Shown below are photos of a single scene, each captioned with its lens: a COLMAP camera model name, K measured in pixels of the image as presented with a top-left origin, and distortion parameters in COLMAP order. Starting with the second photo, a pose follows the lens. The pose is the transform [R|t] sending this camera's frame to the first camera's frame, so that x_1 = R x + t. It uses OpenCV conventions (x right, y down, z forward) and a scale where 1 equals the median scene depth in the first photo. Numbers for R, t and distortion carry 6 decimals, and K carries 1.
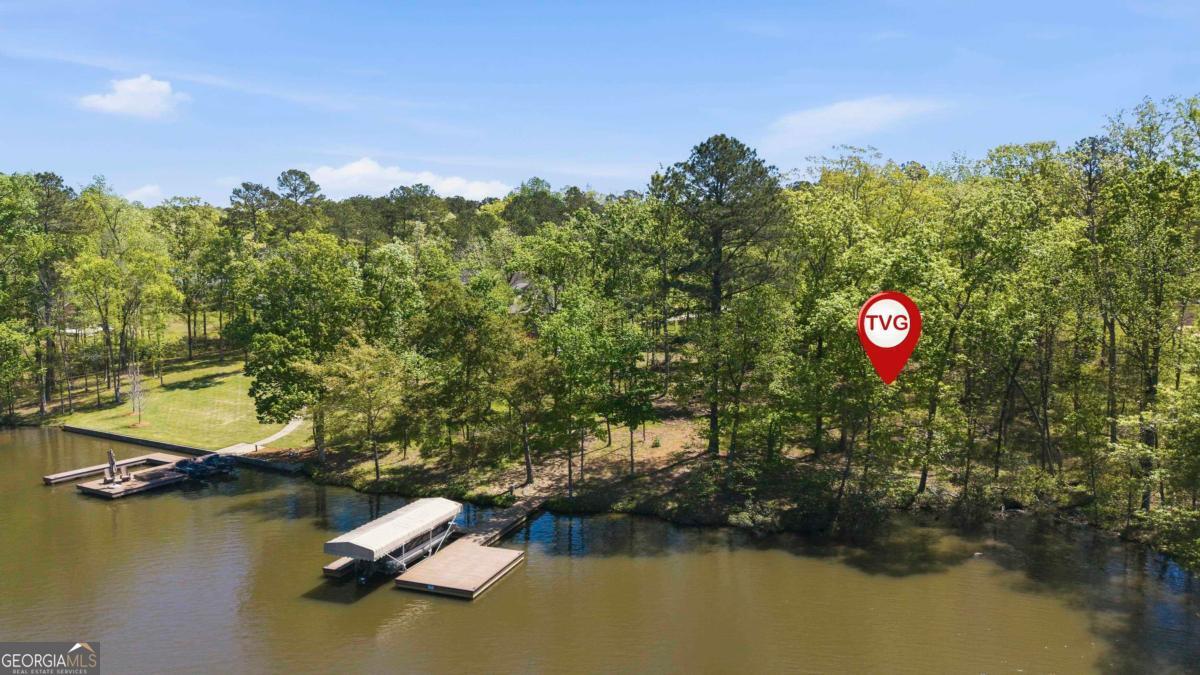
lens RADIAL K [[807.7, 0, 602.2], [0, 807.7, 340.6], [0, 0, 1]] dist [0.050682, -0.065842]
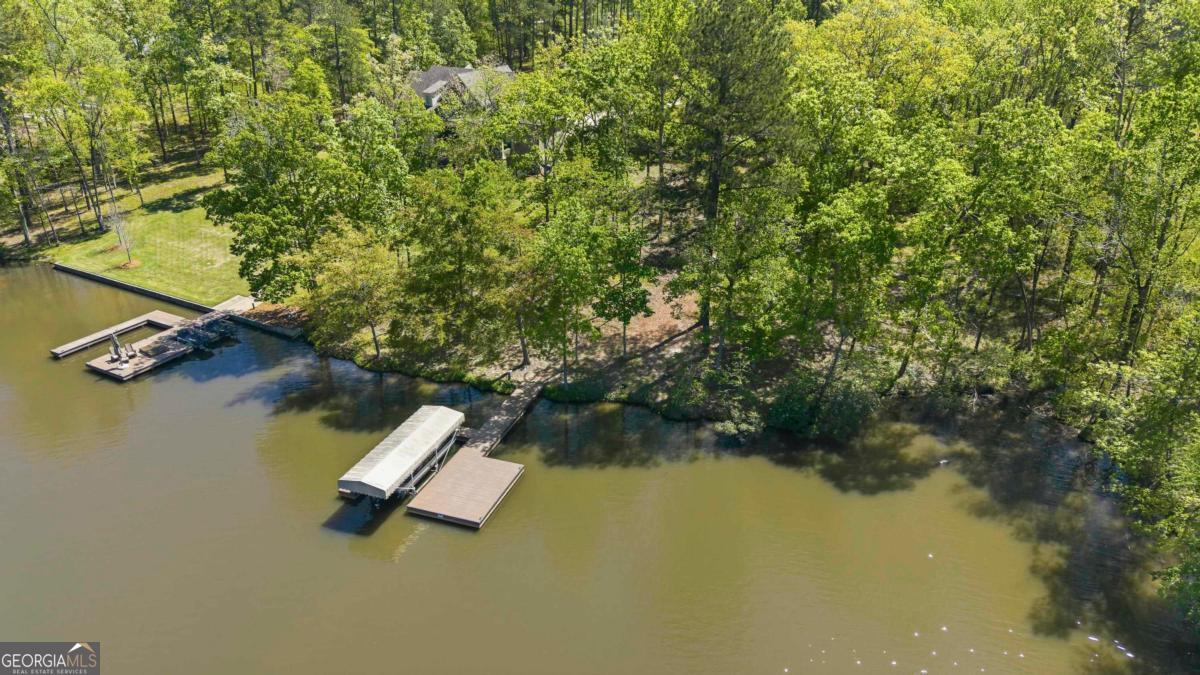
lens RADIAL K [[807.7, 0, 602.2], [0, 807.7, 340.6], [0, 0, 1]] dist [0.050682, -0.065842]
pose [[0.999946, -0.001965, 0.010234, -0.002550], [-0.001711, 0.937801, 0.347168, -0.213592], [-0.010279, -0.347167, 0.937747, 0.039013]]
